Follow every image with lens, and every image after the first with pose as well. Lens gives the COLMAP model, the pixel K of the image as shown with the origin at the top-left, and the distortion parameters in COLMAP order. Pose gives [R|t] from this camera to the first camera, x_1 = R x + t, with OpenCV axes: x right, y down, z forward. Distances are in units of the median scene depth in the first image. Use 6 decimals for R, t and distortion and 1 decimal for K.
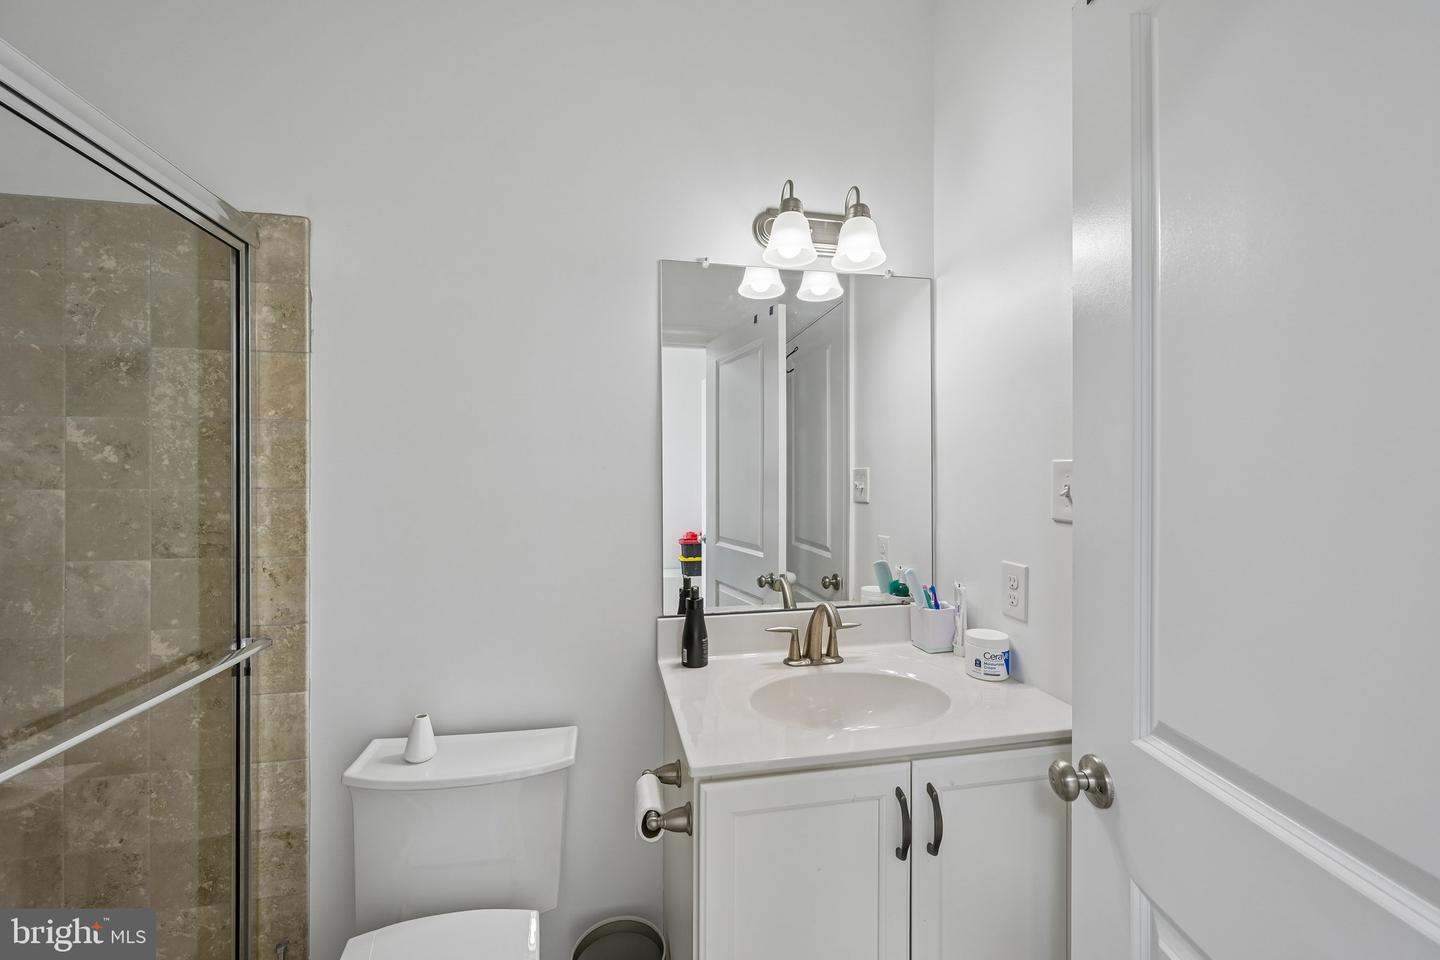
lens RADIAL K [[564.4, 0, 713.9], [0, 564.4, 481.8], [0, 0, 1]] dist [-0.001090, -0.000250]
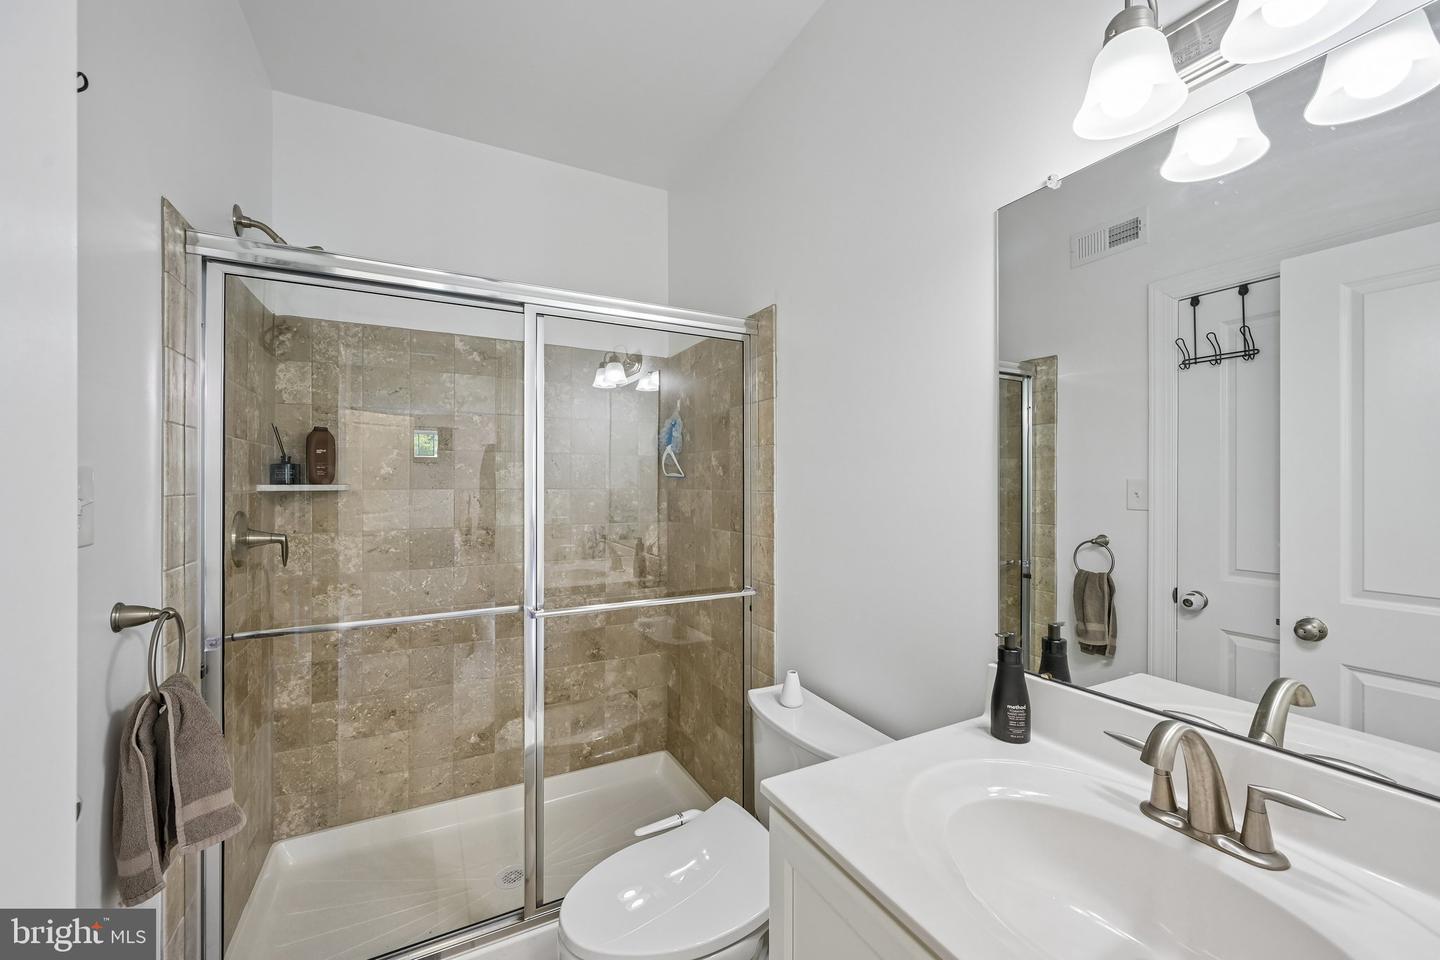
lens RADIAL K [[564.4, 0, 711.3], [0, 564.4, 481.6], [0, 0, 1]] dist [-0.001090, -0.000250]
pose [[0.263265, -0.003126, -0.964718, 0.633168], [-0.001379, 0.999993, -0.003616, -0.008377], [0.964723, 0.002283, 0.263259, 0.468368]]
